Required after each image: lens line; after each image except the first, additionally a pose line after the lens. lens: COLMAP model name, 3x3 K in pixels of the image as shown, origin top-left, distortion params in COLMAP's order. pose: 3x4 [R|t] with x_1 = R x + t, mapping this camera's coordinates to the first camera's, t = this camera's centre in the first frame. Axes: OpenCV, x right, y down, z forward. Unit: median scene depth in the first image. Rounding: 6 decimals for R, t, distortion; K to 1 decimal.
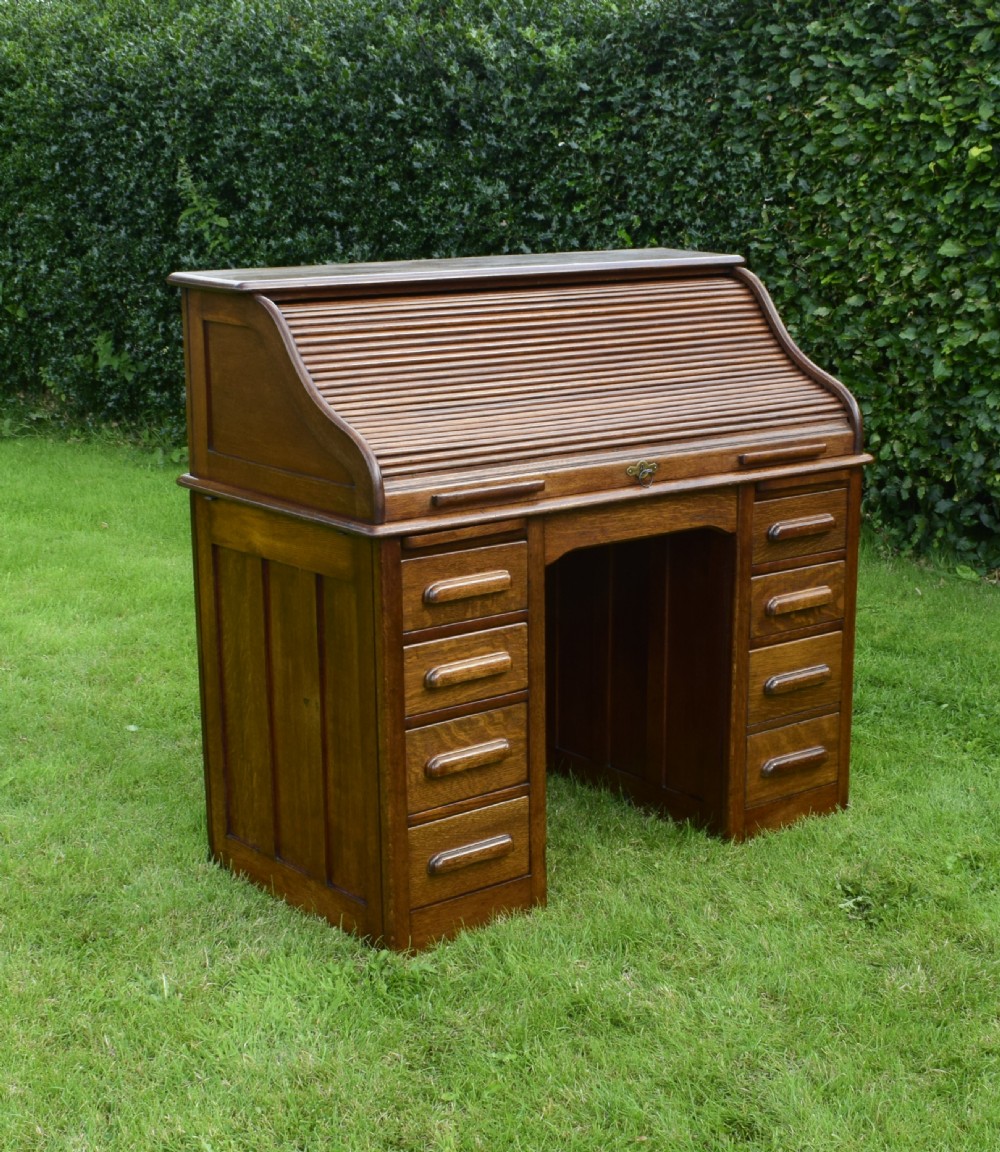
lens RADIAL K [[1938.1, 0, 571.0], [0, 1938.1, 611.7], [0, 0, 1]] dist [-0.013770, 0.000000]
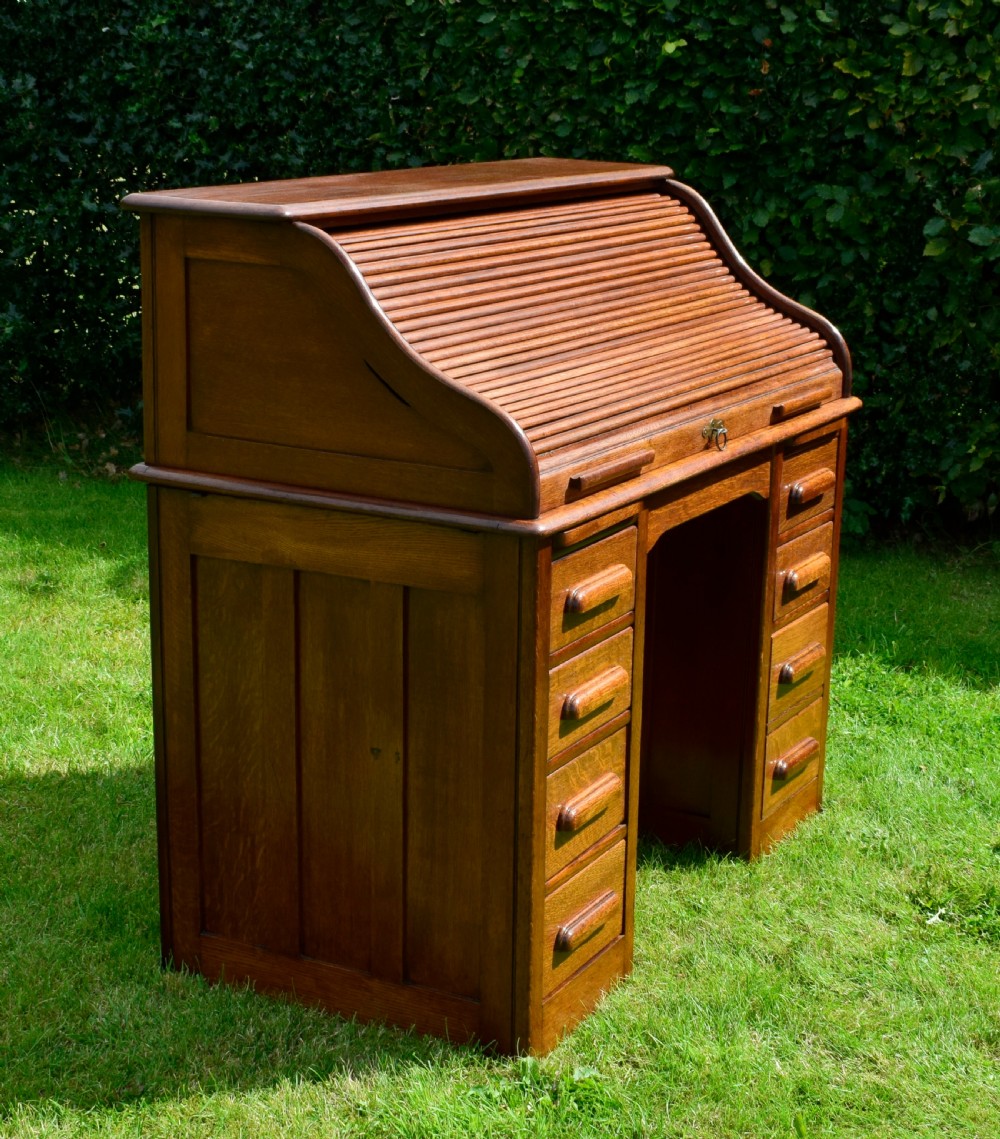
lens RADIAL K [[2112.3, 0, 477.7], [0, 2112.3, 625.0], [0, 0, 1]] dist [-0.022583, 0.000000]
pose [[0.934457, -0.080107, 0.346949, -0.342692], [0.067923, 0.996575, 0.047158, -0.036296], [-0.349538, -0.020501, 0.936698, 0.177263]]
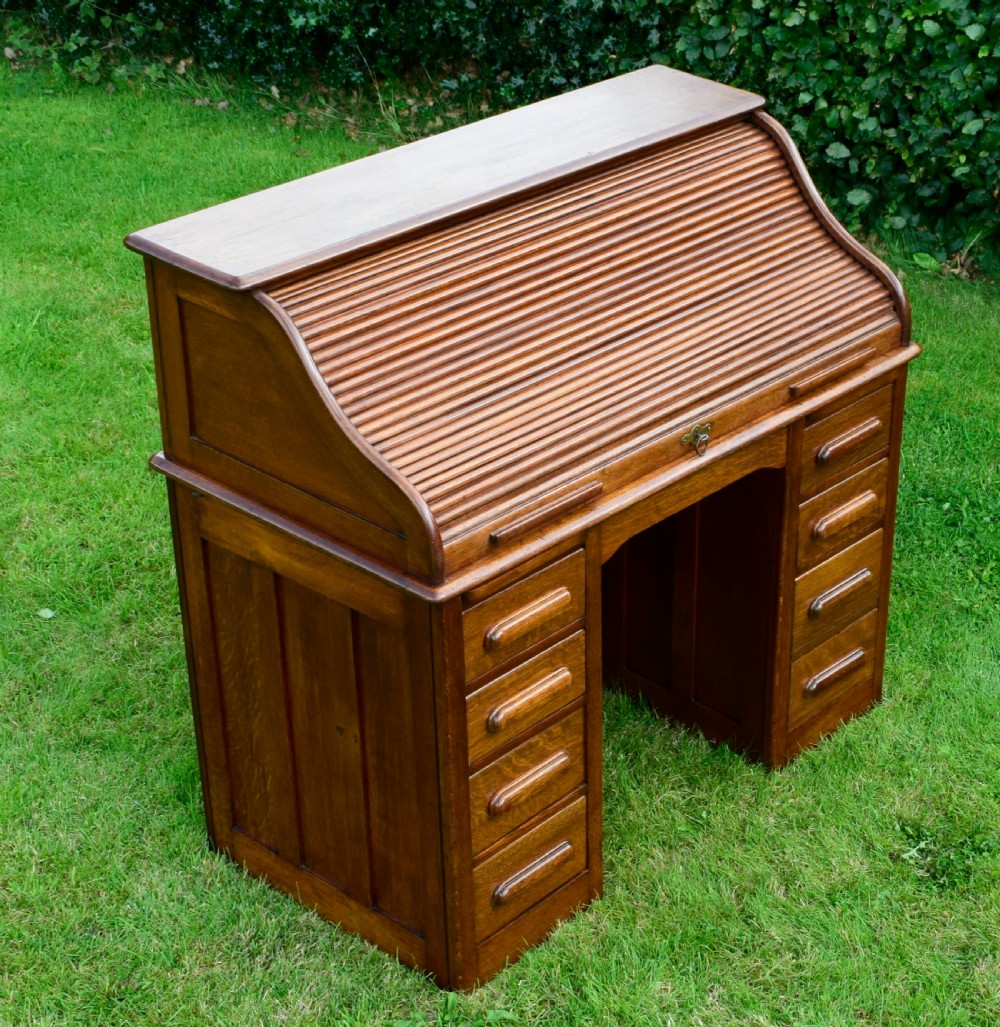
lens RADIAL K [[2223.4, 0, 729.5], [0, 2223.4, 569.9], [0, 0, 1]] dist [-0.010065, 0.000000]
pose [[0.981738, -0.068955, 0.177302, -0.121748], [0.017437, 0.960690, 0.277076, -0.270282], [-0.189438, -0.268924, 0.944348, 0.018347]]
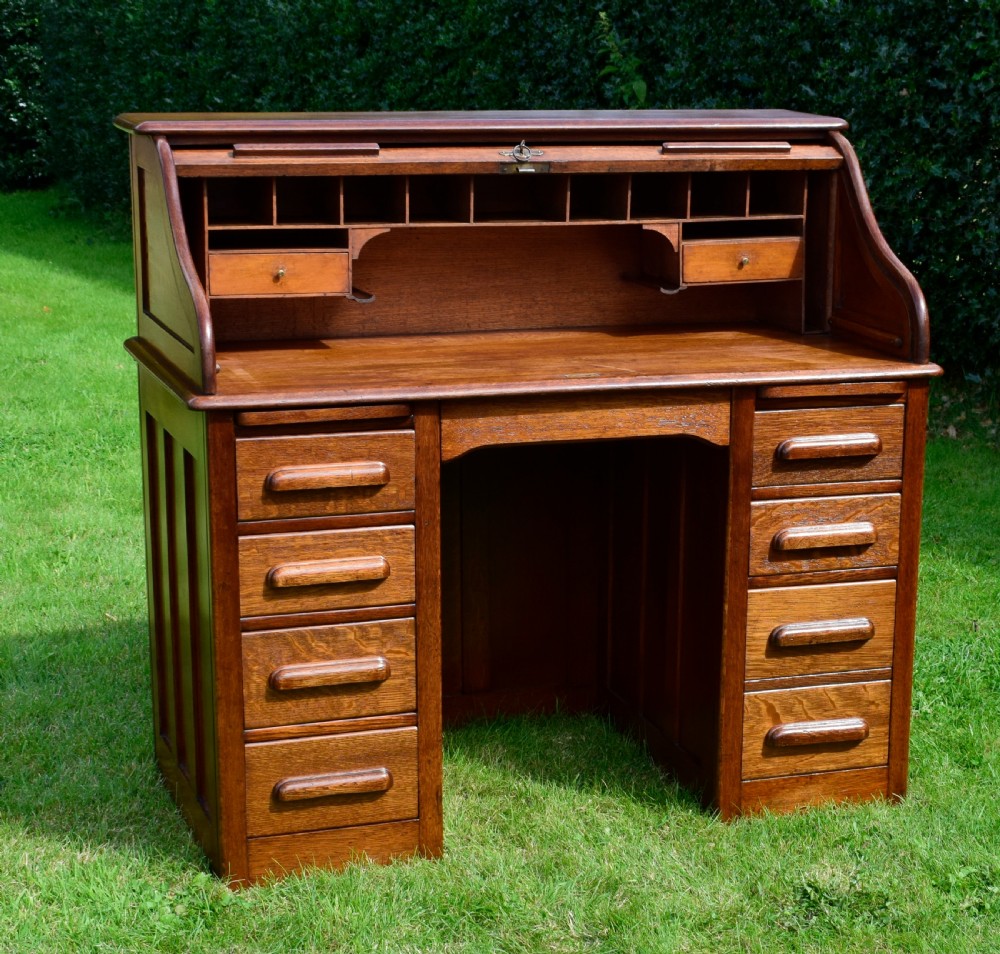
lens RADIAL K [[2252.9, 0, 667.1], [0, 2252.9, 523.5], [0, 0, 1]] dist [-0.035360, 0.000000]
pose [[0.947983, 0.086756, -0.306270, 0.346031], [-0.091418, 0.995812, -0.000881, -0.004282], [0.304911, 0.028834, 0.951944, 0.070104]]
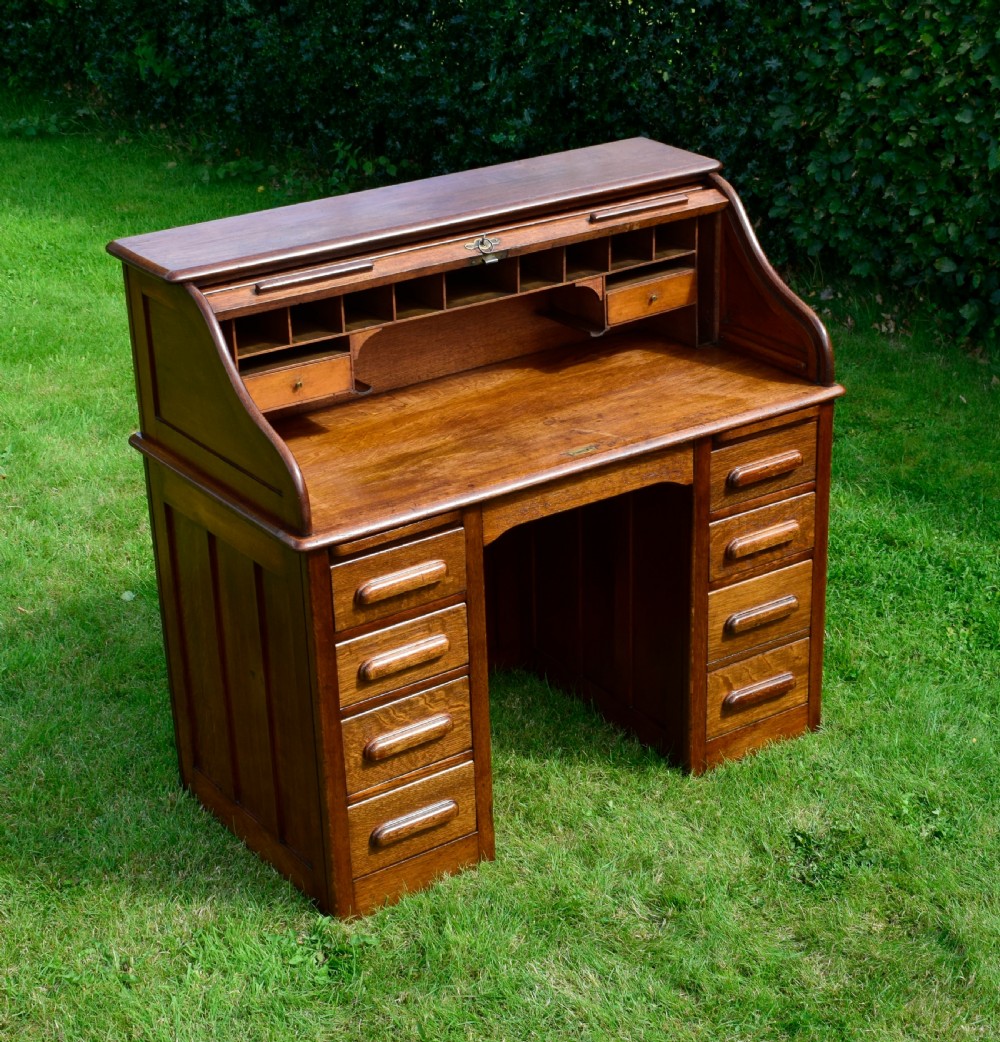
lens RADIAL K [[2093.0, 0, 541.1], [0, 2093.0, 518.6], [0, 0, 1]] dist [-0.012357, 0.000000]
pose [[0.996083, 0.011079, -0.087725, 0.098471], [0.004125, 0.985215, 0.171271, -0.198283], [0.088326, -0.170962, 0.981311, -0.050852]]
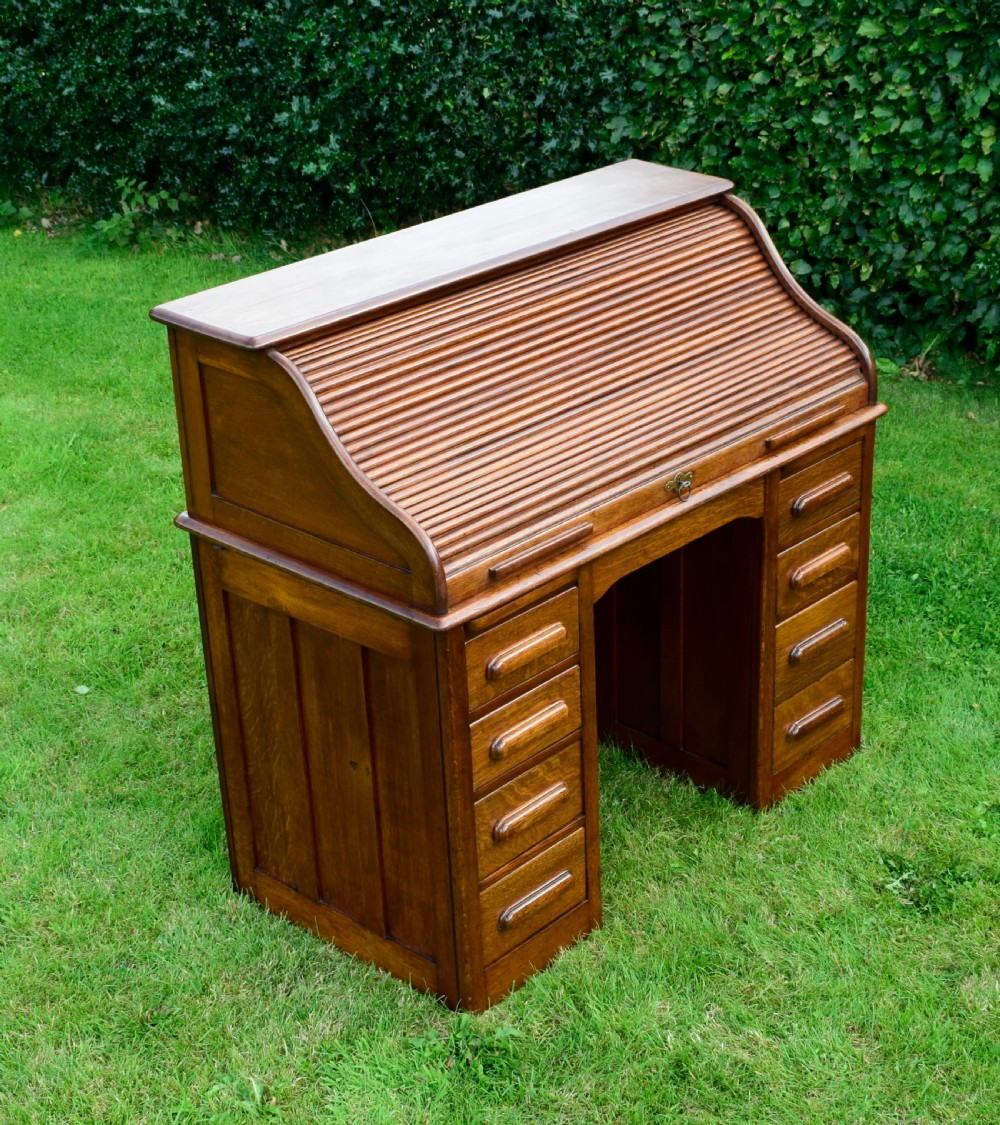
lens RADIAL K [[2057.2, 0, 567.9], [0, 2057.2, 590.1], [0, 0, 1]] dist [-0.006071, 0.000000]
pose [[0.989524, -0.085088, 0.116629, -0.126908], [0.059115, 0.975832, 0.210376, -0.216229], [-0.131711, -0.201277, 0.970639, 0.019972]]
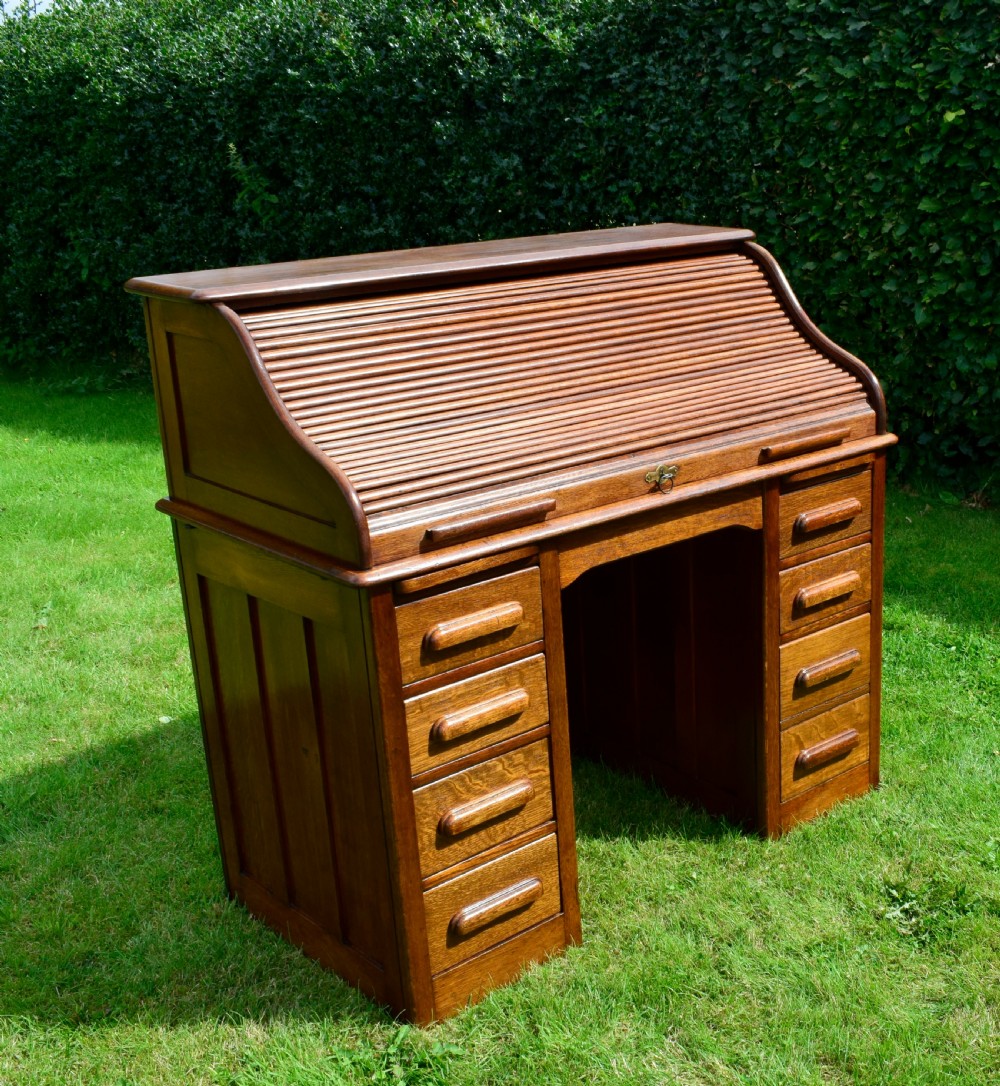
lens RADIAL K [[1445.0, 0, 693.1], [0, 1445.0, 565.3], [0, 0, 1]] dist [-0.020156, 0.000000]
pose [[0.996910, -0.048661, 0.061670, 0.006363], [0.044613, 0.996861, 0.065402, -0.068244], [-0.064659, -0.062448, 0.995952, 0.284021]]
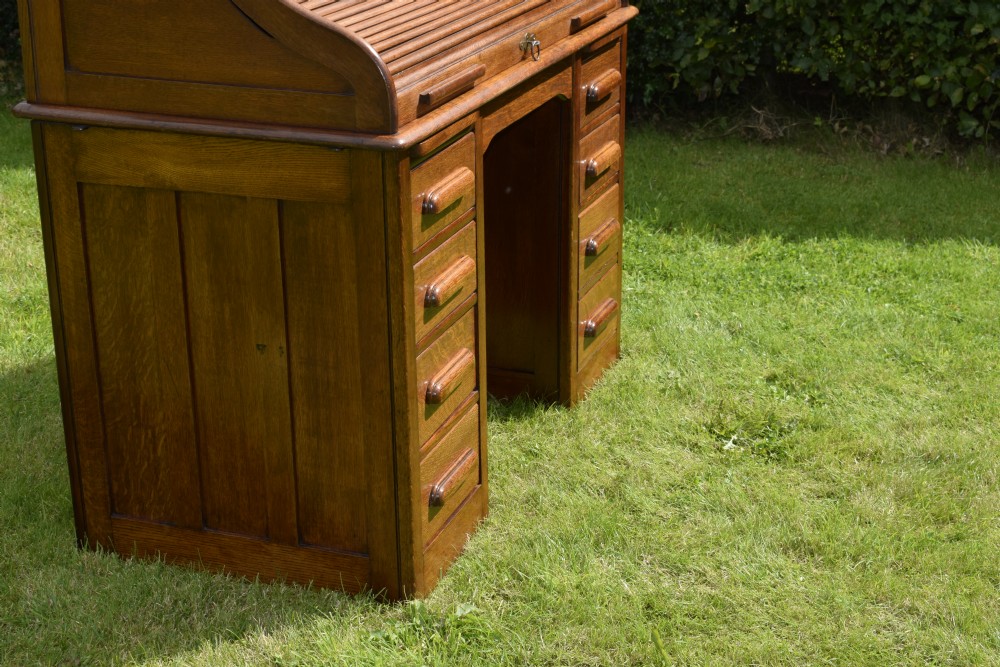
lens RADIAL K [[1712.6, 0, 502.9], [0, 1712.6, 339.4], [0, 0, 1]] dist [-0.018859, 0.000000]
pose [[0.867566, -0.178656, 0.464123, -0.353818], [0.124299, 0.981523, 0.145473, -0.049421], [-0.481537, -0.068518, 0.873743, 0.244880]]
